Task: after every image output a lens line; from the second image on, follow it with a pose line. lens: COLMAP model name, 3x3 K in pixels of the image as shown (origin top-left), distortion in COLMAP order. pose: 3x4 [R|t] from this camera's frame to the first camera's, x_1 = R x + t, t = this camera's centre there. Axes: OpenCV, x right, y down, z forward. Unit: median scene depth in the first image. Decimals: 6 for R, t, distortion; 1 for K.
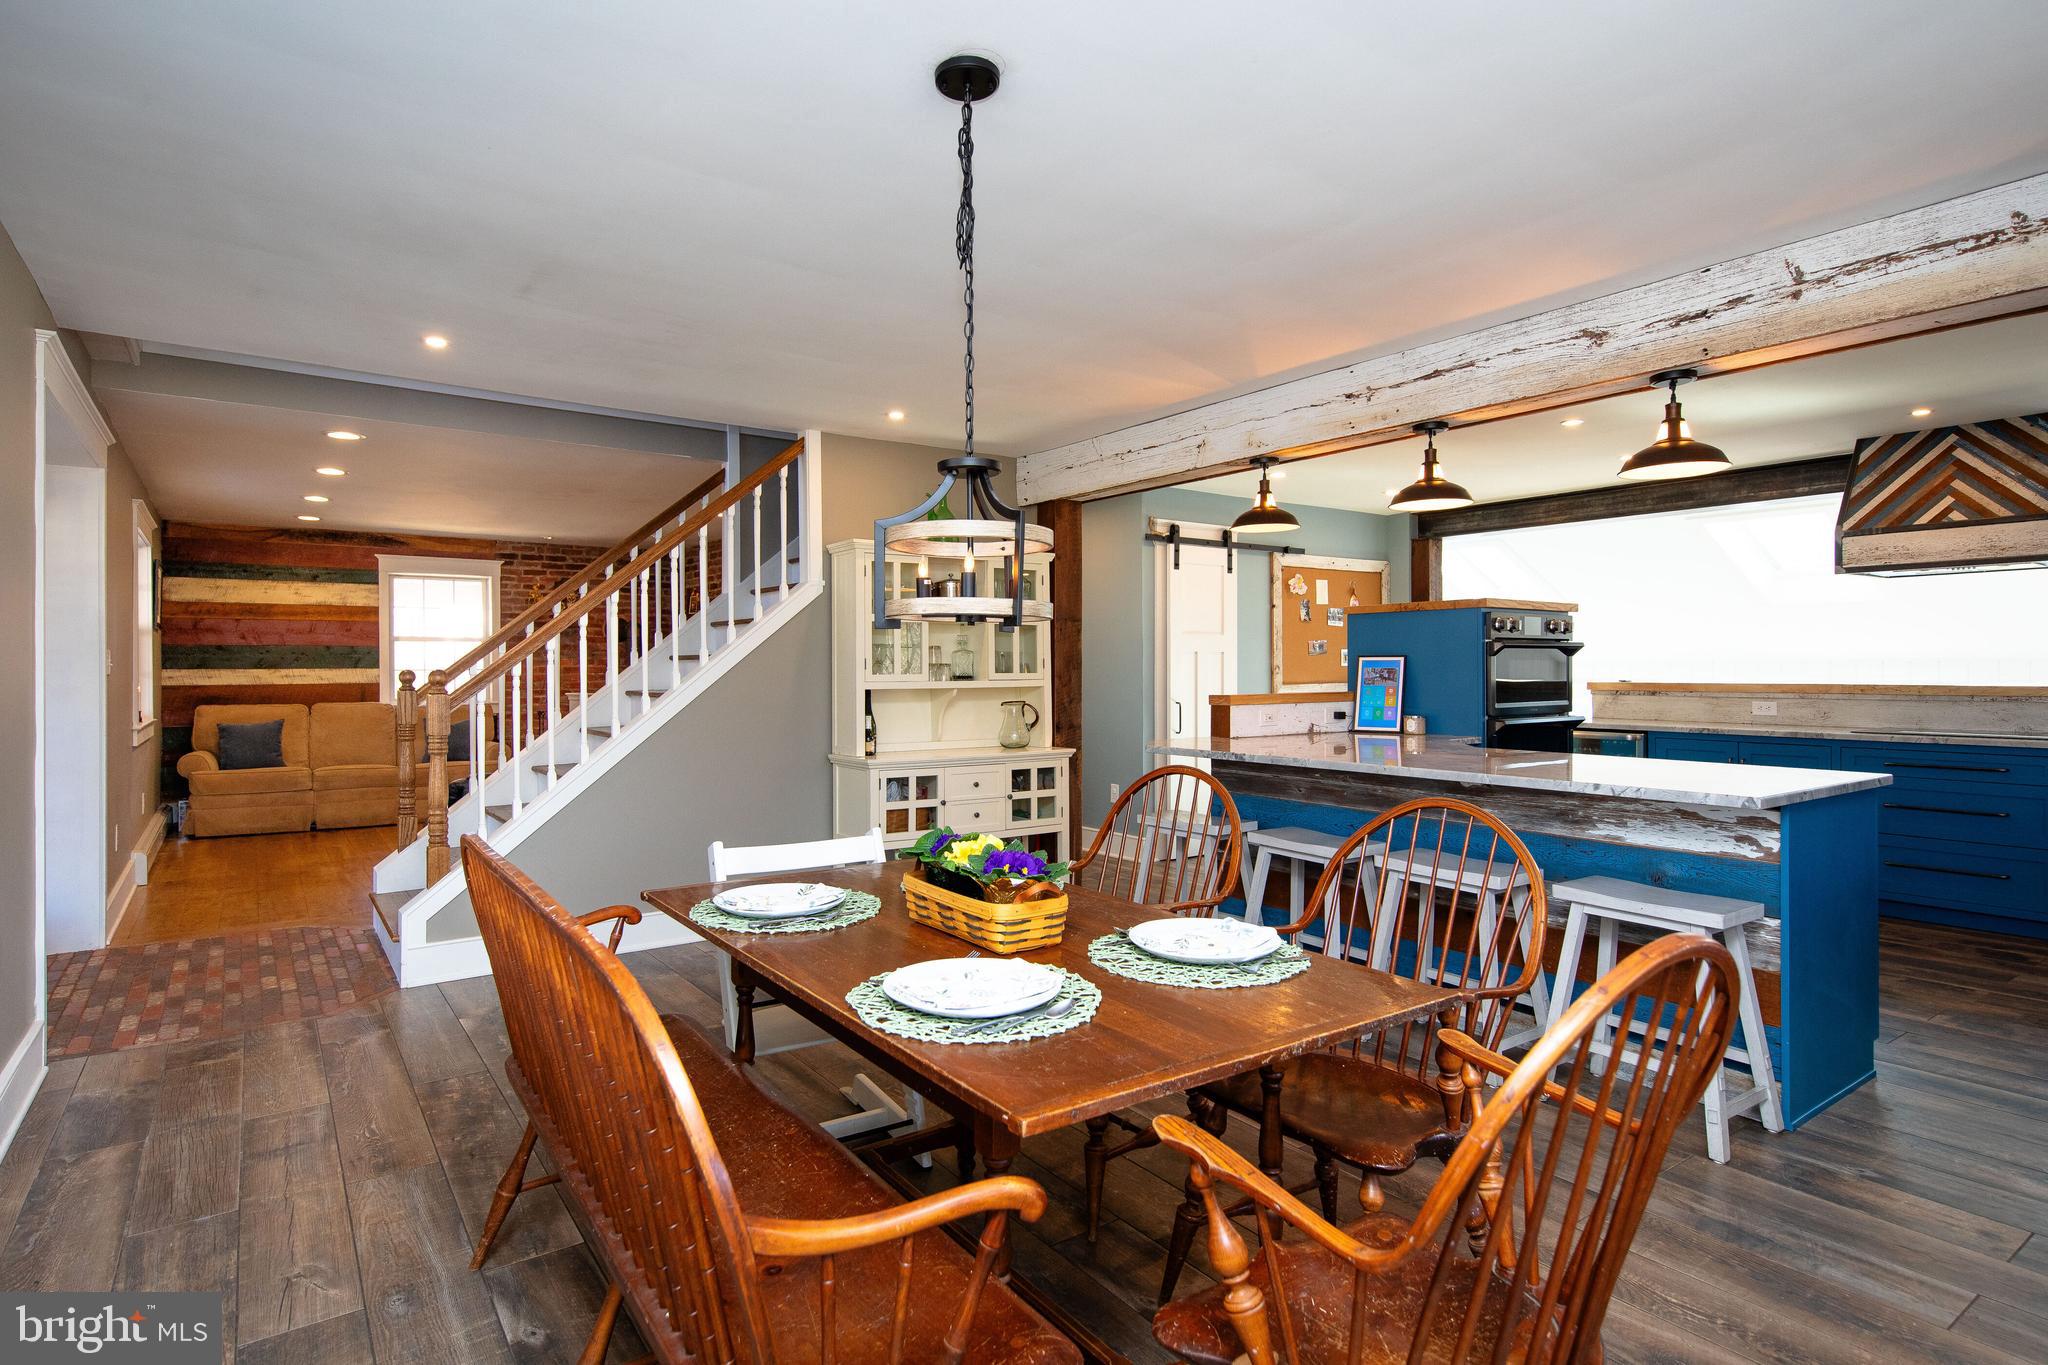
lens RADIAL K [[1124.3, 0, 1031.3], [0, 1124.3, 656.7], [0, 0, 1]] dist [0.005511, 0.000080]
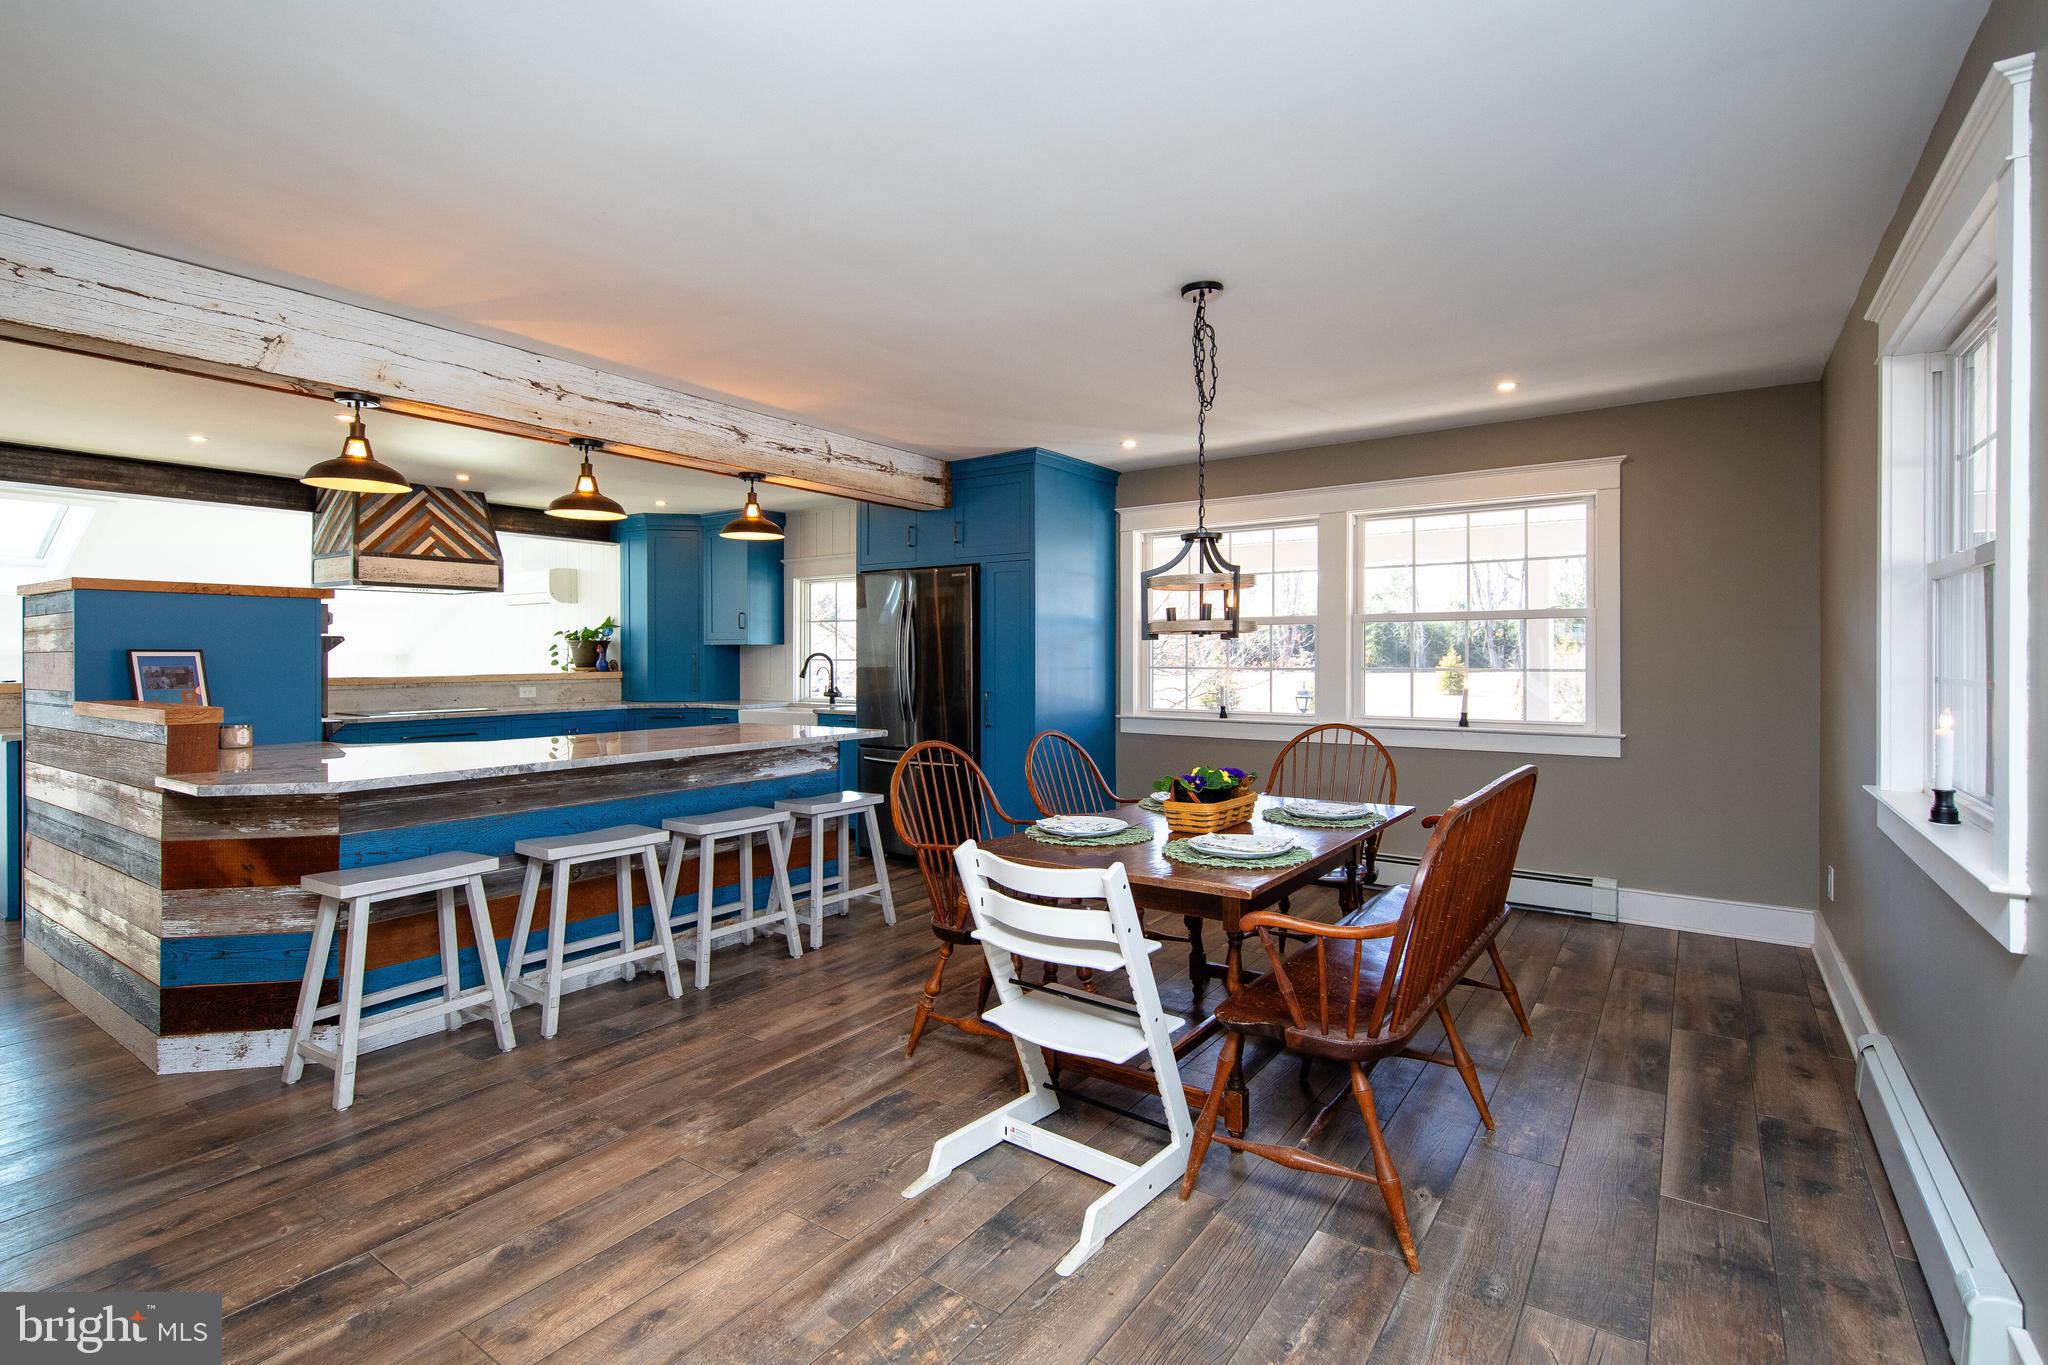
lens RADIAL K [[954.0, 0, 1030.9], [0, 954.0, 661.5], [0, 0, 1]] dist [0.005368, -0.000281]
pose [[-0.360555, -0.003039, 0.932733, -0.612299], [-0.006936, 0.999976, 0.000577, 0.003091], [-0.932712, -0.006262, -0.360567, 0.859438]]
